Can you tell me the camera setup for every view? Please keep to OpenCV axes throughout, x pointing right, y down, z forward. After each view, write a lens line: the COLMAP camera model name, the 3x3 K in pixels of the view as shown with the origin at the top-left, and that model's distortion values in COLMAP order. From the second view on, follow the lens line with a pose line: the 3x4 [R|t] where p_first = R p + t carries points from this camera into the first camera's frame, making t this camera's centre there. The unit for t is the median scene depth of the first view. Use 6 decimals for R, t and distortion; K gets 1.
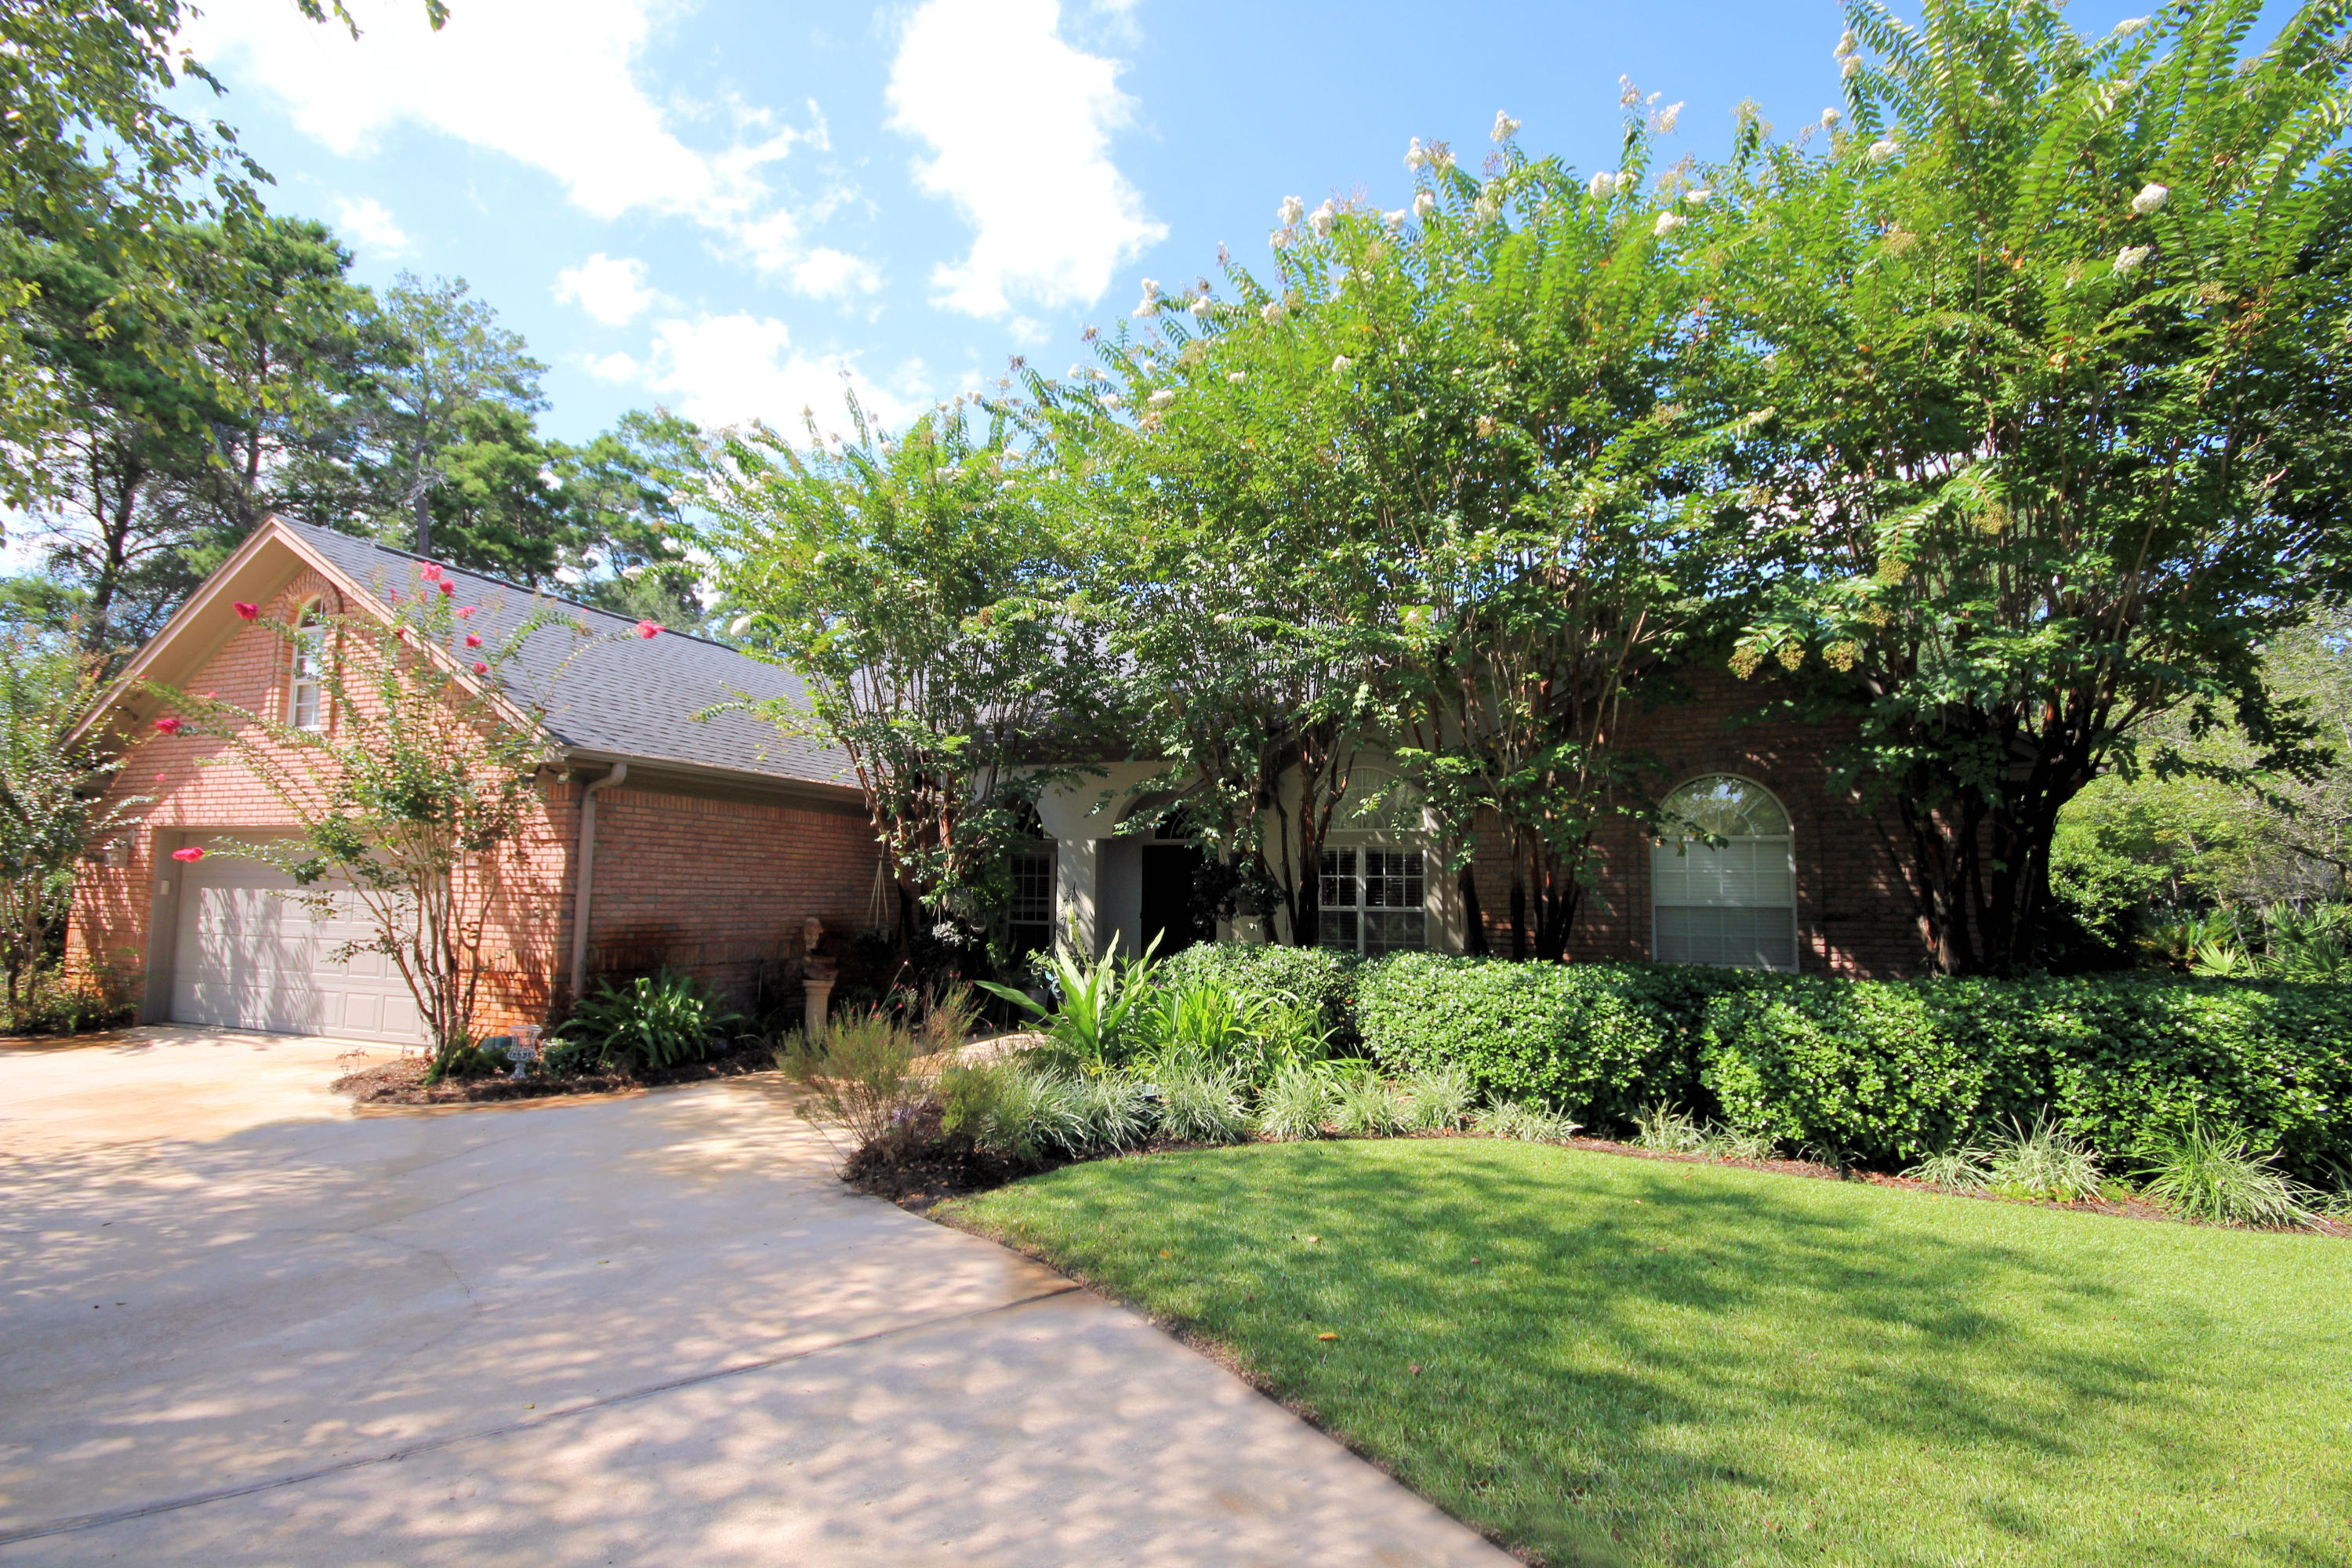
lens RADIAL K [[1097.6, 0, 1182.6], [0, 1097.6, 788.5], [0, 0, 1]] dist [-0.005287, -0.002324]
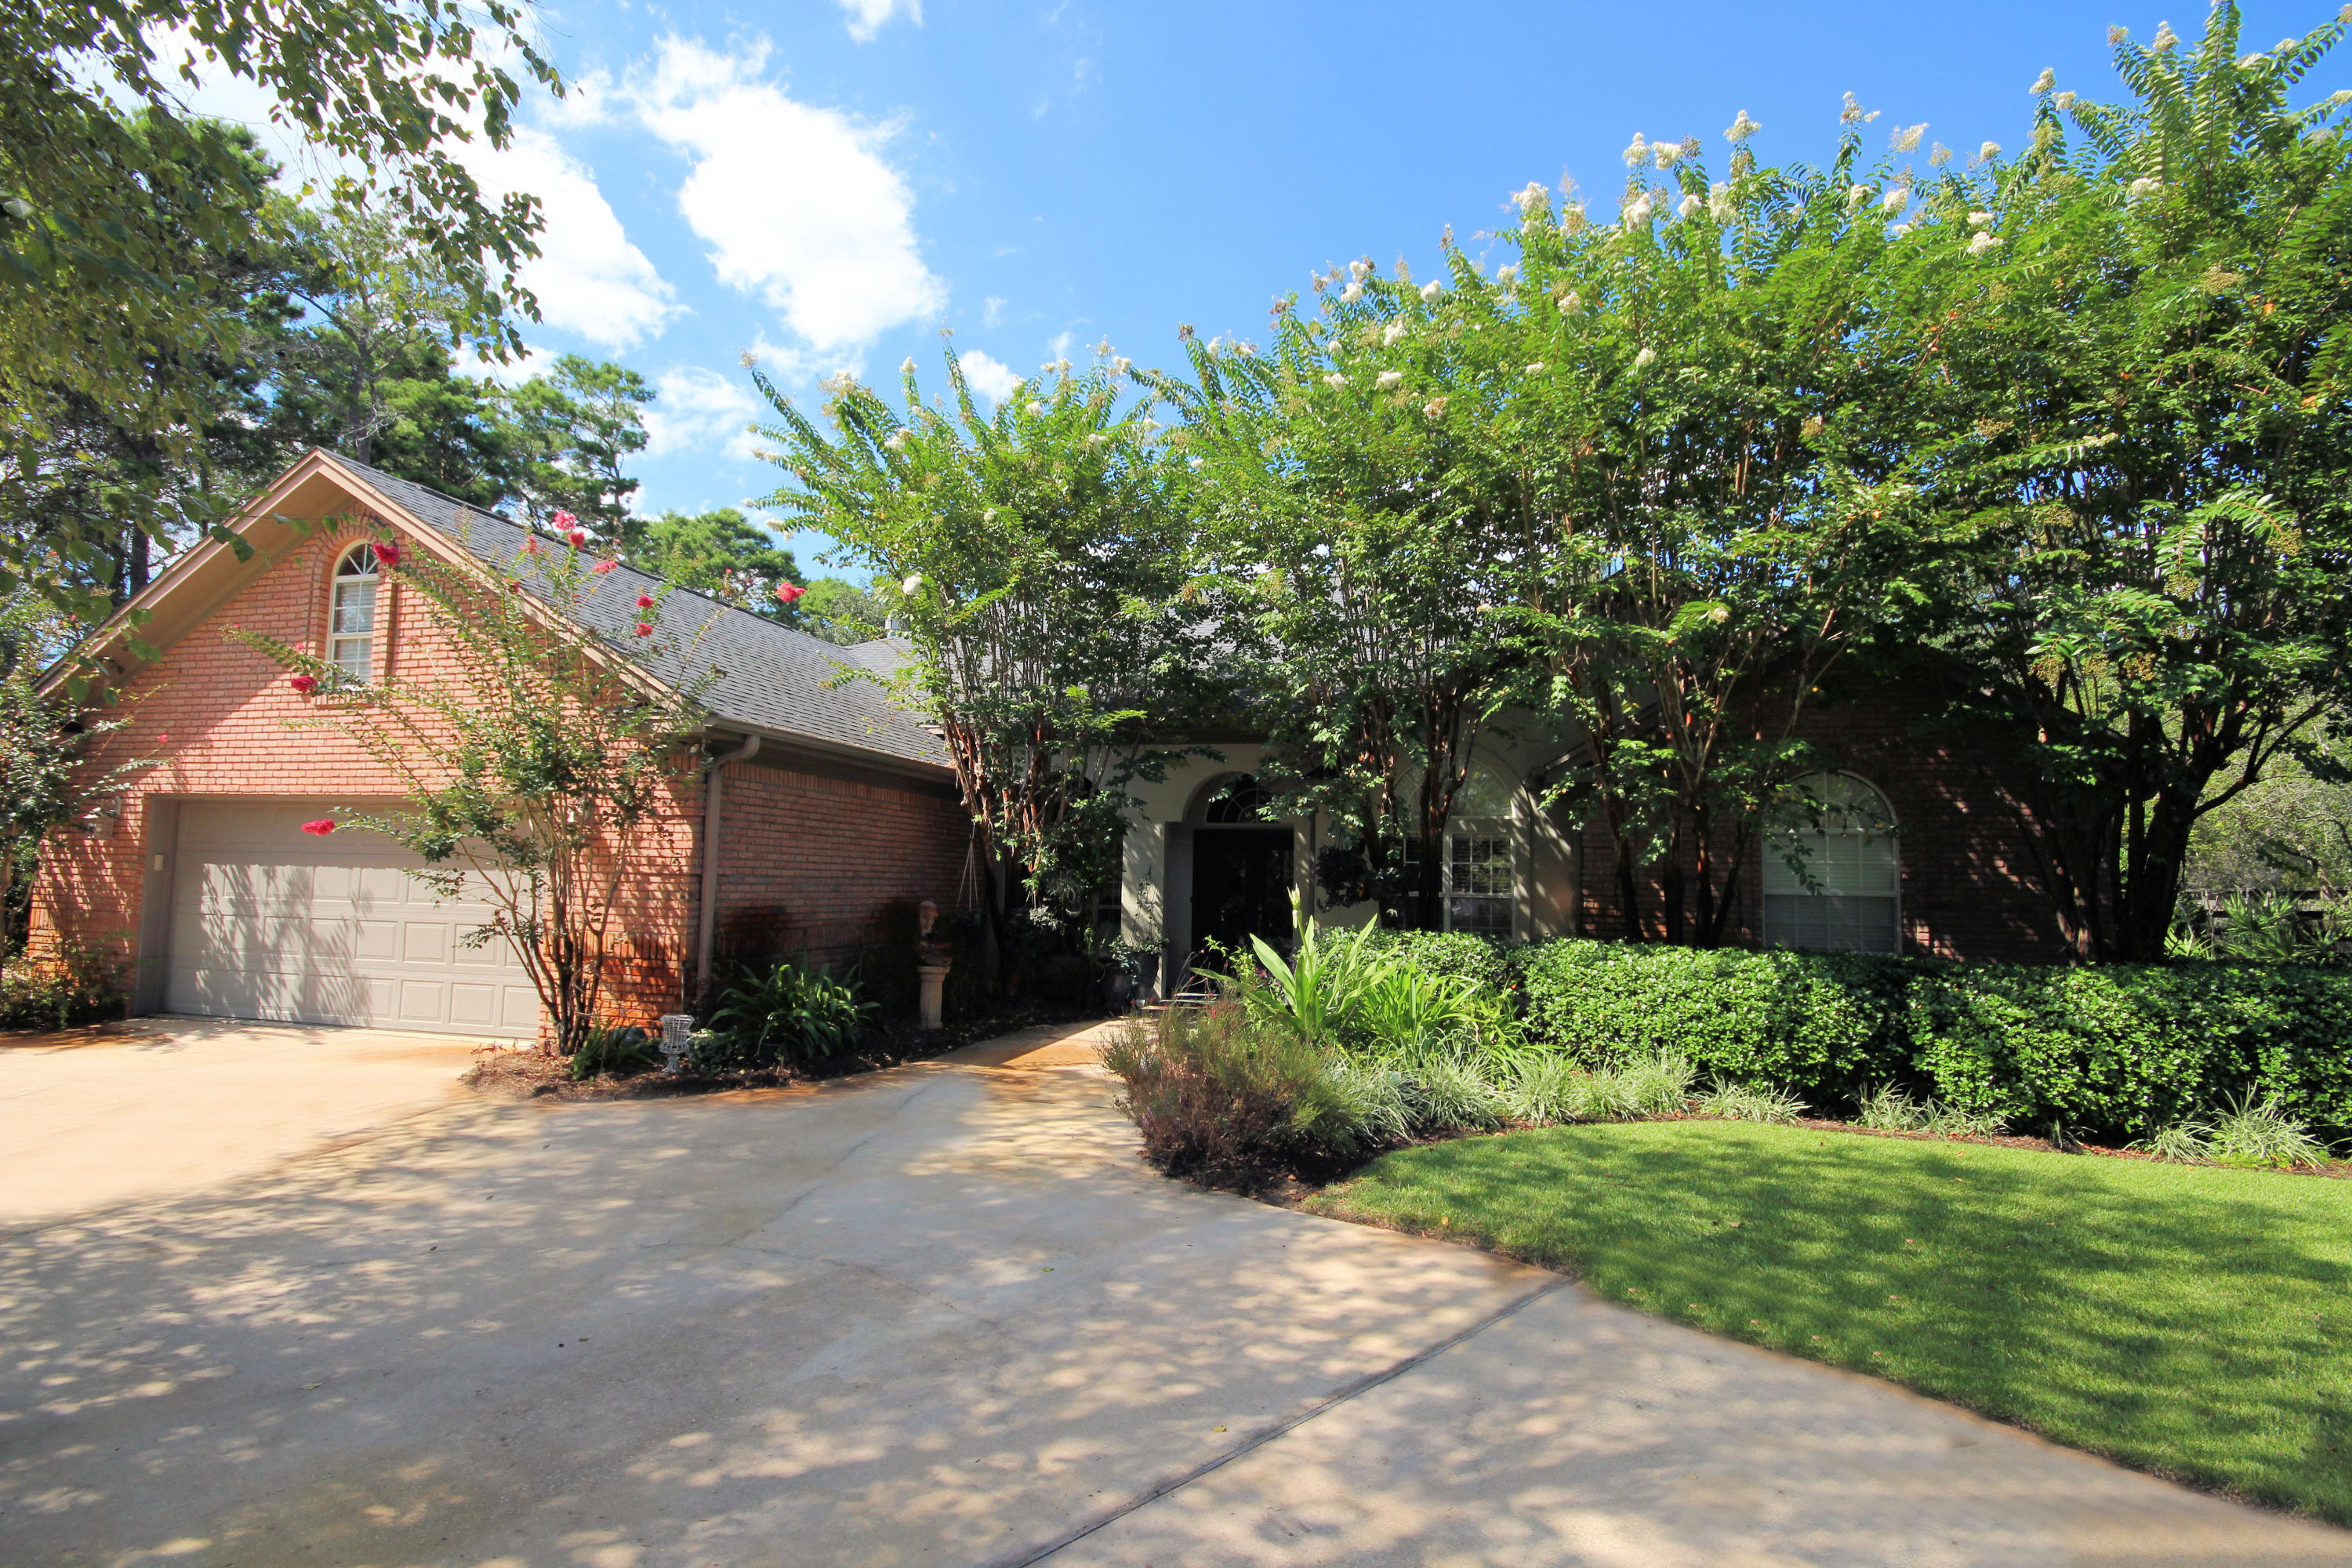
lens RADIAL K [[1097.6, 0, 1186.6], [0, 1097.6, 790.3], [0, 0, 1]] dist [-0.005287, -0.002324]
pose [[0.993279, 0.017566, 0.114402, -0.284102], [-0.019540, 0.999679, 0.016157, 0.001436], [-0.114081, -0.018283, 0.993303, 0.031206]]
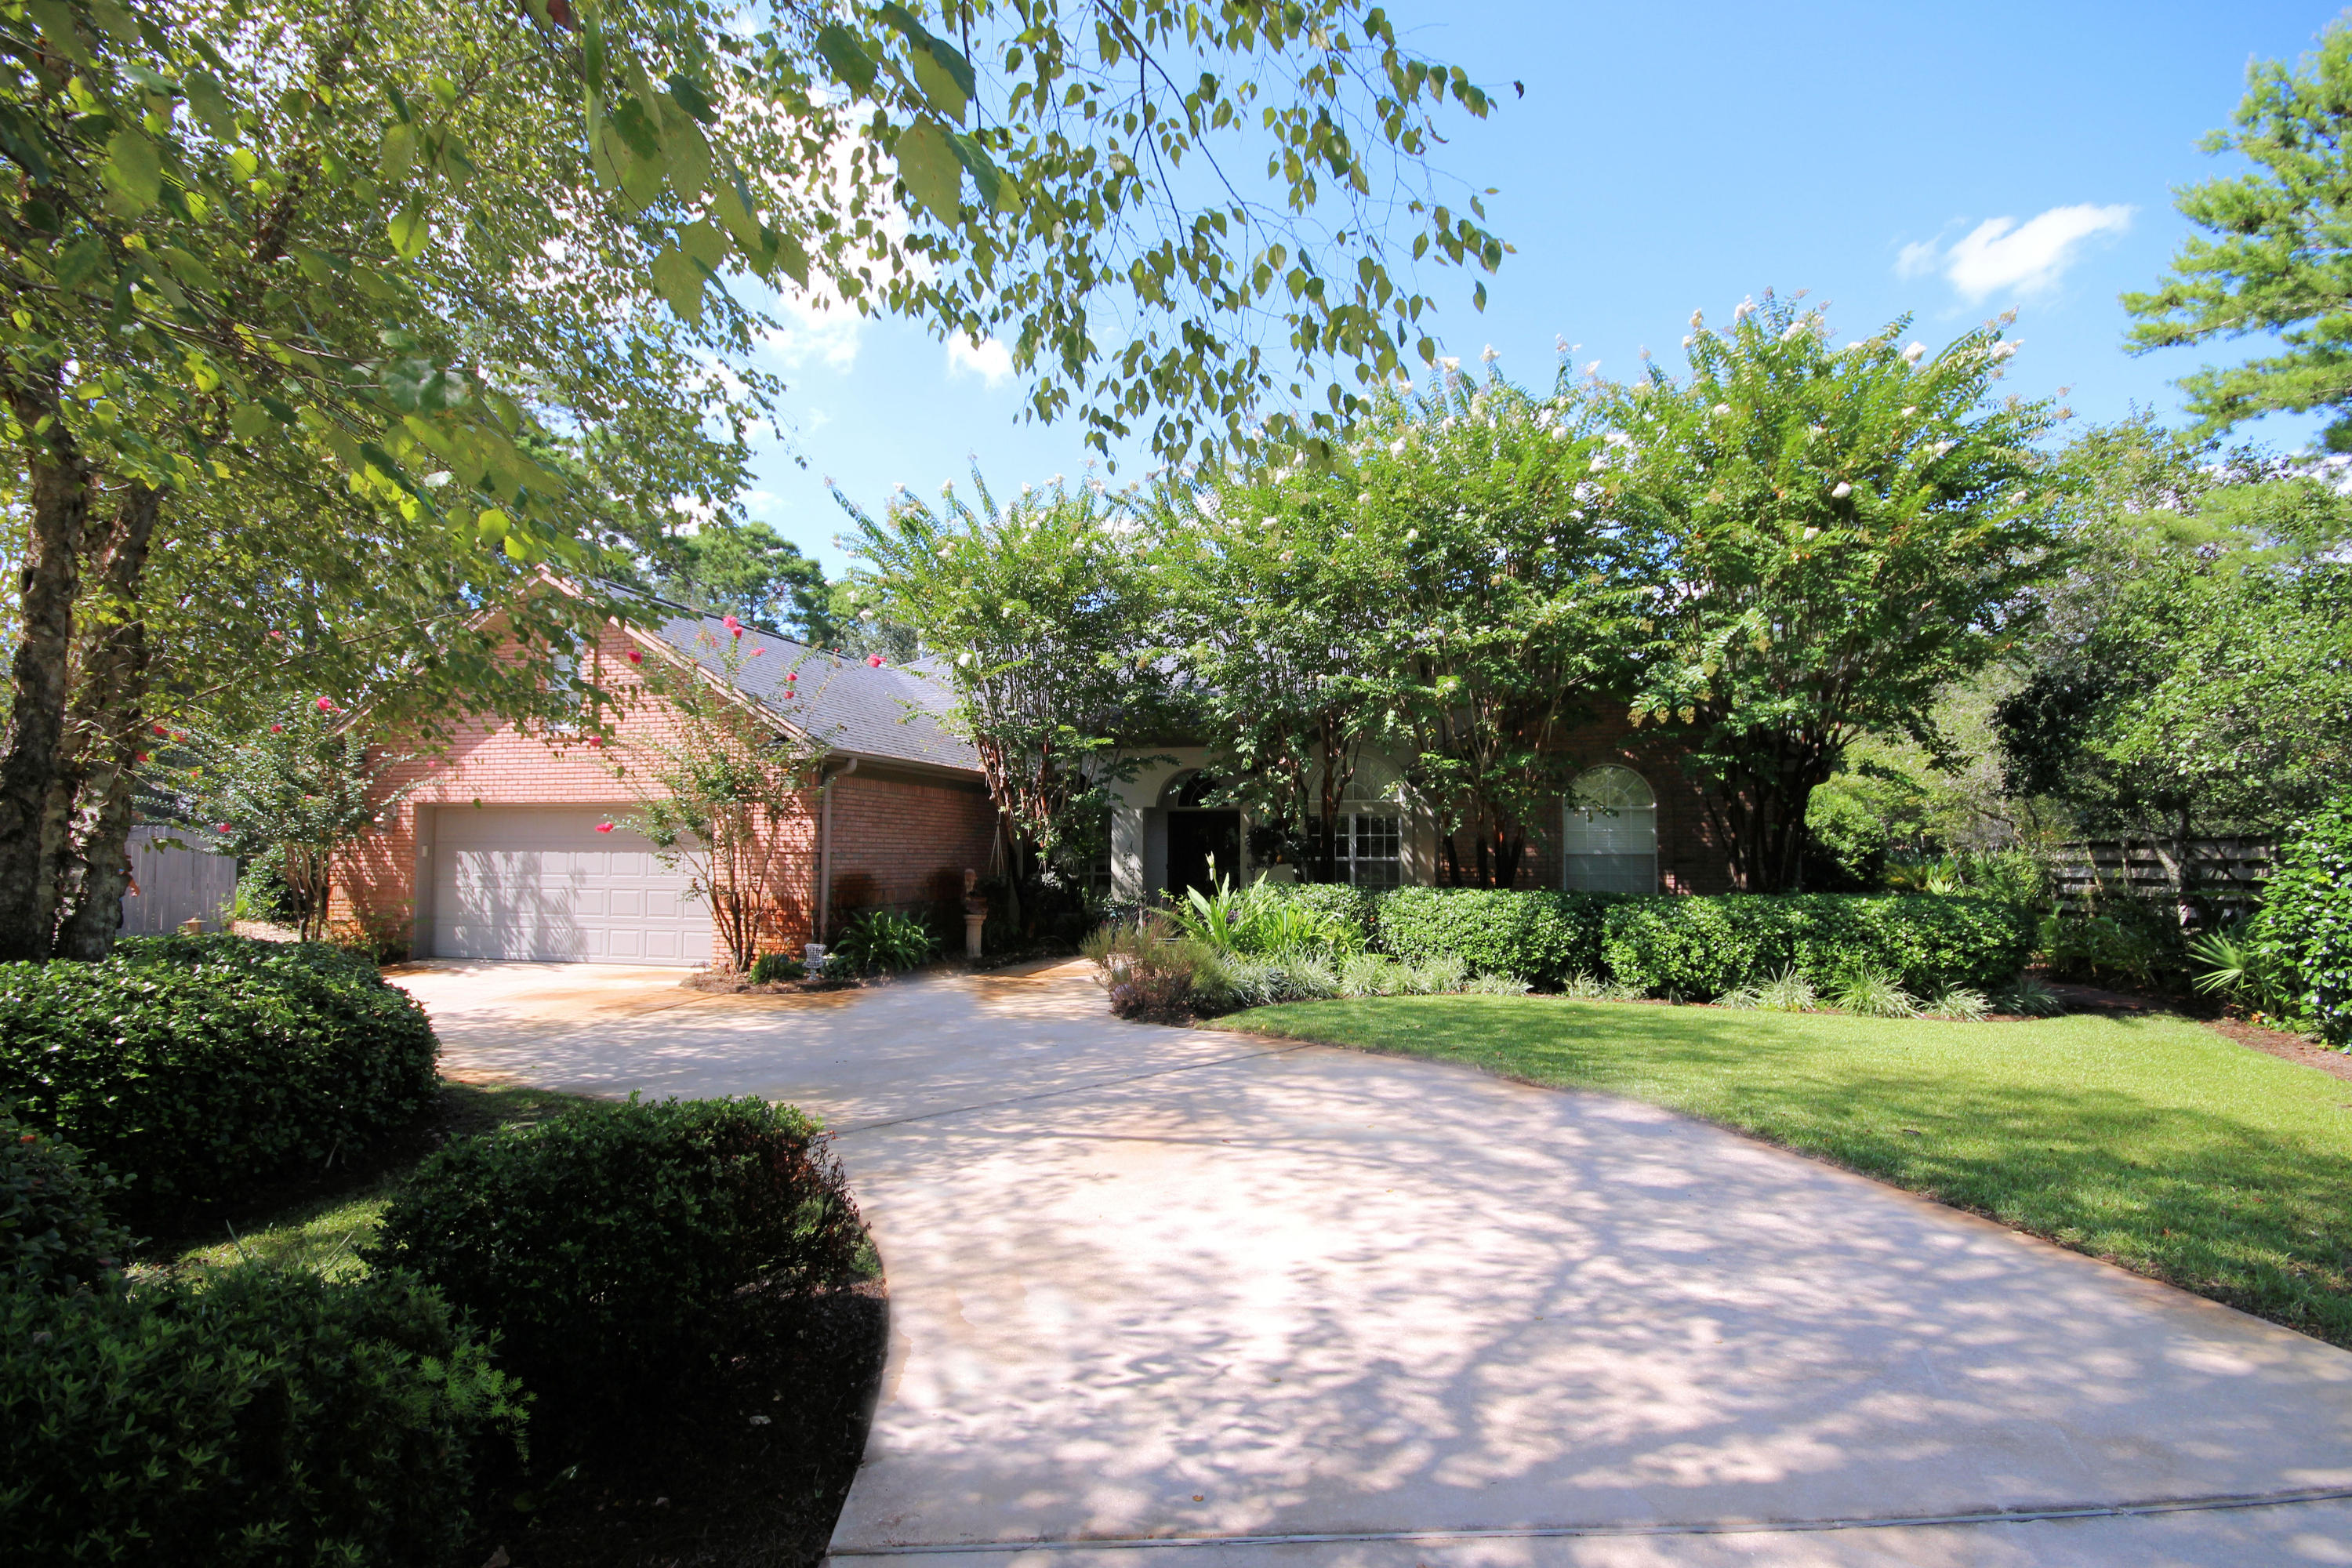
lens RADIAL K [[1097.6, 0, 1183.9], [0, 1097.6, 786.0], [0, 0, 1]] dist [-0.005287, -0.002324]
pose [[0.994481, -0.002876, 0.104877, -0.273500], [-0.001080, 0.999291, 0.037641, -0.046243], [-0.104911, -0.037547, 0.993773, -0.477408]]
